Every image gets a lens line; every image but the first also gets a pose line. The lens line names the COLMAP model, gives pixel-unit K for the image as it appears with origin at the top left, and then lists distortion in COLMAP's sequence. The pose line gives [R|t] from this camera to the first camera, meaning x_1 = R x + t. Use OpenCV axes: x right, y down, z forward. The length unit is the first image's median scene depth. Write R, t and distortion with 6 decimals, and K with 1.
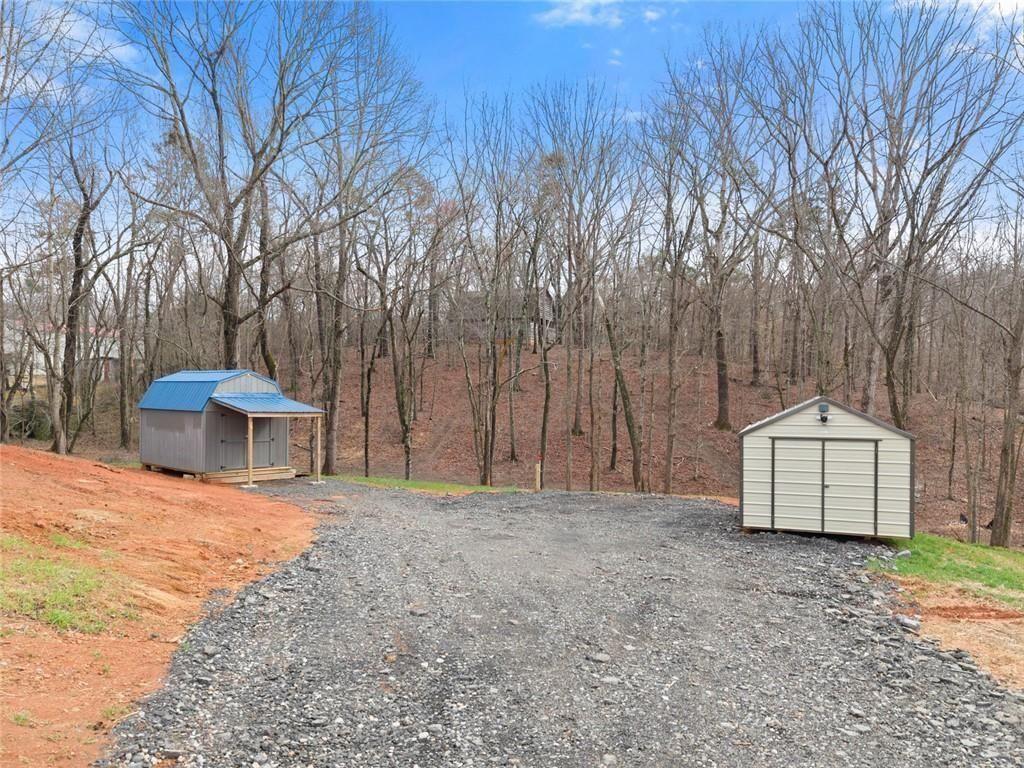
lens RADIAL K [[773.6, 0, 514.5], [0, 773.6, 388.6], [0, 0, 1]] dist [0.033588, -0.024338]
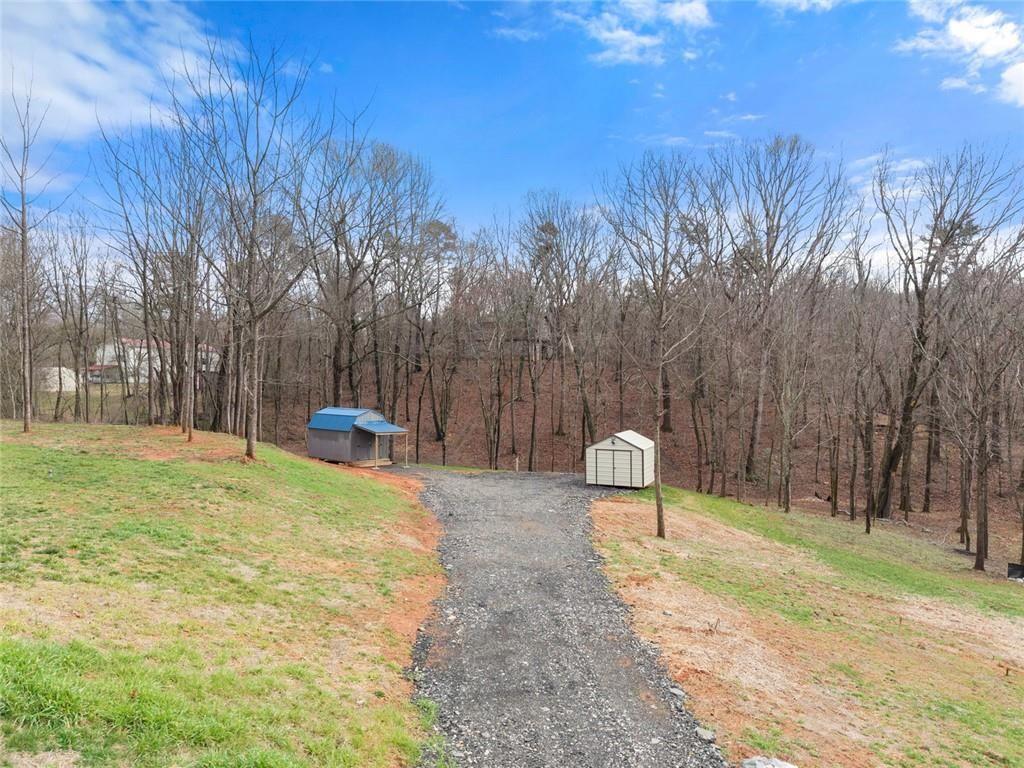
lens RADIAL K [[773.6, 0, 509.9], [0, 773.6, 379.9], [0, 0, 1]] dist [0.033588, -0.024338]
pose [[0.999602, 0.000818, -0.028183, 0.067231], [-0.000746, 0.999996, 0.002552, -0.105890], [0.028185, -0.002530, 0.999600, -0.963806]]
